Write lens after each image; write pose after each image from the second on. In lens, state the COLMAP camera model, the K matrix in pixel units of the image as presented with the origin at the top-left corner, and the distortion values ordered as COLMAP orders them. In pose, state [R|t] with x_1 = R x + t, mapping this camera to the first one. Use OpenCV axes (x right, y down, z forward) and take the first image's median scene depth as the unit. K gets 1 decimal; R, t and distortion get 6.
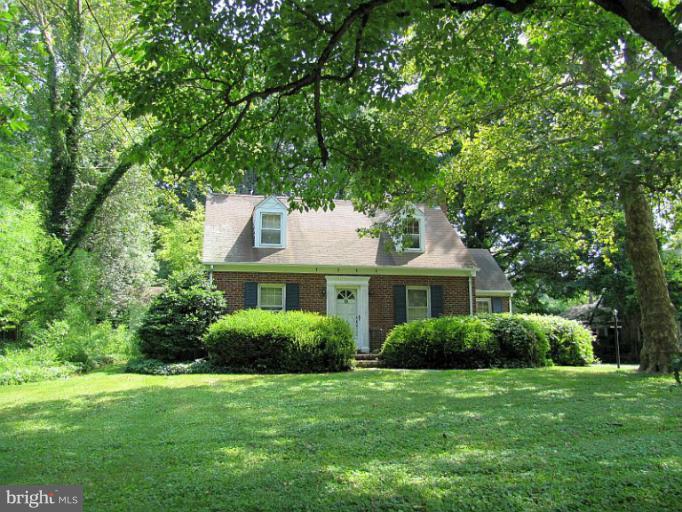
lens RADIAL K [[564.4, 0, 341.0], [0, 564.4, 256.0], [0, 0, 1]] dist [-0.192434, 0.151319]
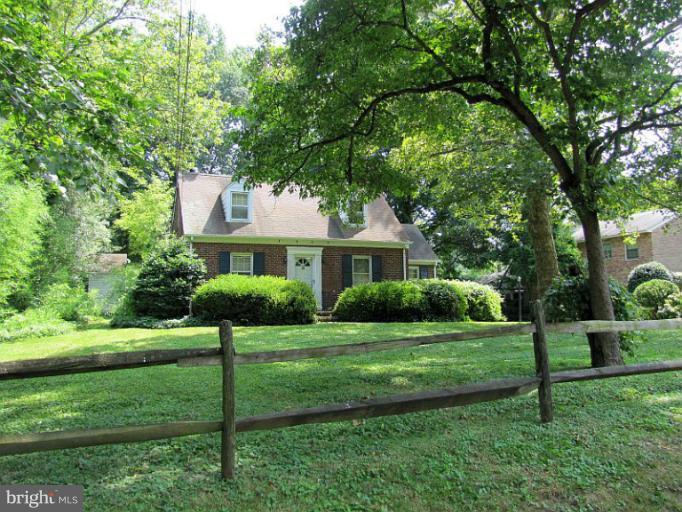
lens RADIAL K [[564.4, 0, 341.0], [0, 564.4, 256.0], [0, 0, 1]] dist [-0.192434, 0.151319]
pose [[0.988323, 0.008753, 0.152124, -0.095095], [-0.017745, 0.998167, 0.057853, -0.015793], [-0.151339, -0.059877, 0.986667, -0.195614]]
